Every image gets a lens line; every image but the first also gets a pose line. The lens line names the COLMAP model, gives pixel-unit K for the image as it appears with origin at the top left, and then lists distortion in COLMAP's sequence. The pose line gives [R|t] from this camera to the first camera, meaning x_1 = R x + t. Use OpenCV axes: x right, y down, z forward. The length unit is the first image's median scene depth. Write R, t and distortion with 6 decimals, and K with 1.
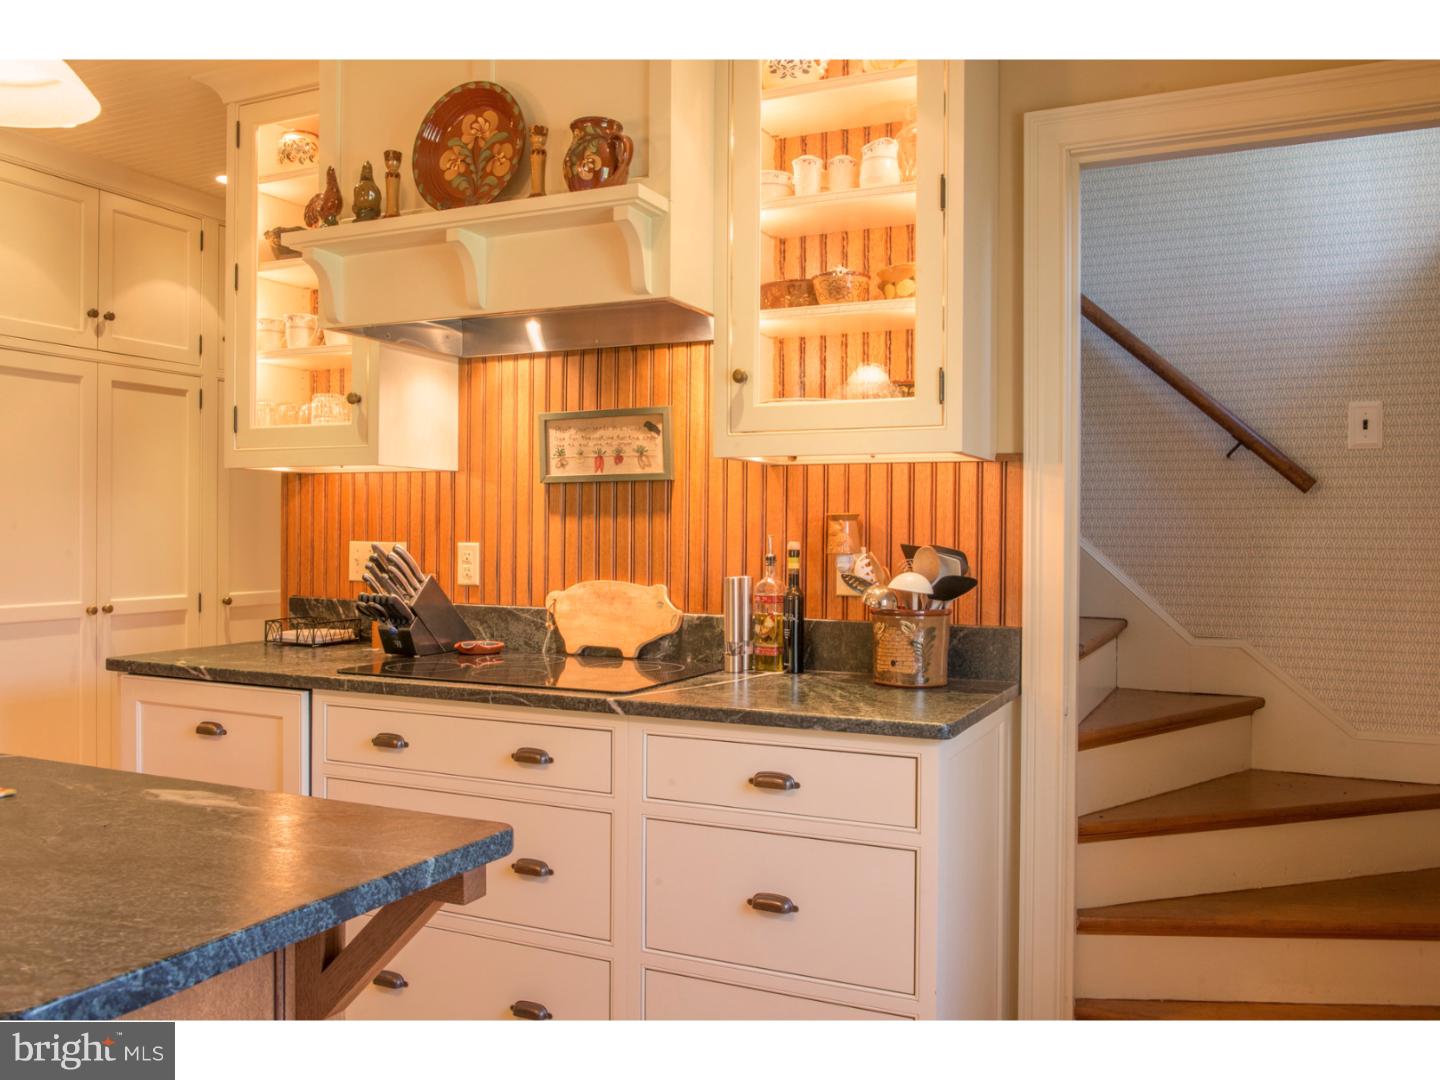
lens RADIAL K [[1175.8, 0, 721.0], [0, 1175.8, 542.0], [0, 0, 1]] dist [-0.044438, 0.011268]
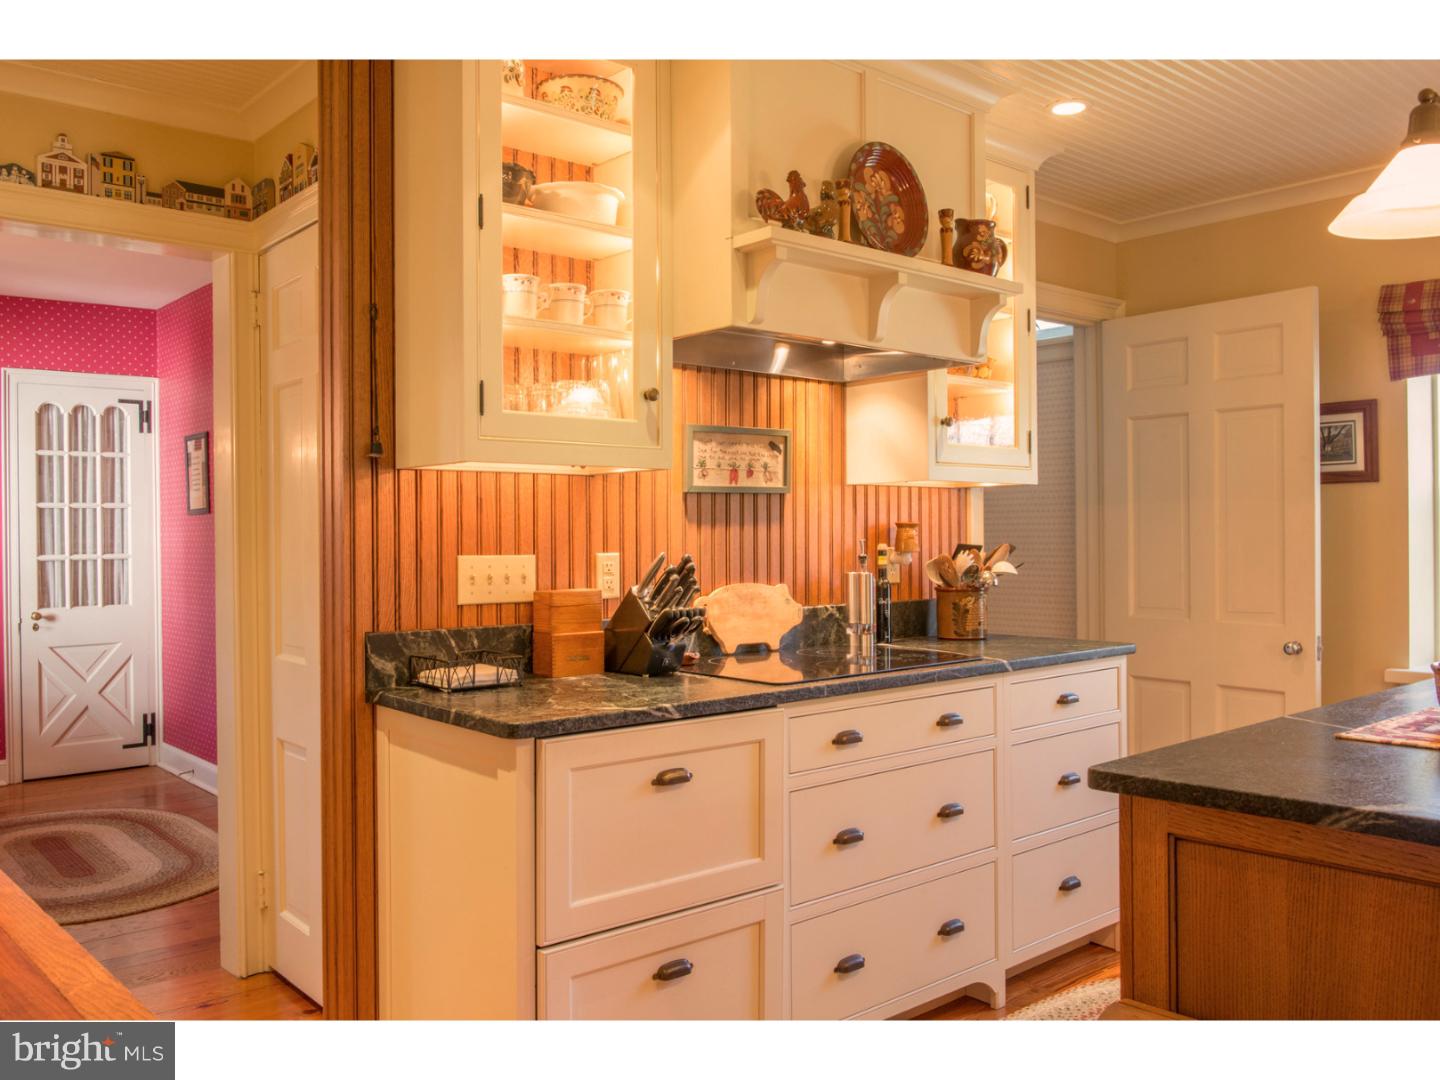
lens RADIAL K [[1175.8, 0, 710.1], [0, 1175.8, 536.8], [0, 0, 1]] dist [-0.044438, 0.011268]
pose [[0.413101, -0.009220, 0.910639, -1.117663], [0.019166, 0.999815, 0.001429, -0.012991], [-0.910484, 0.016863, 0.413201, 0.581172]]
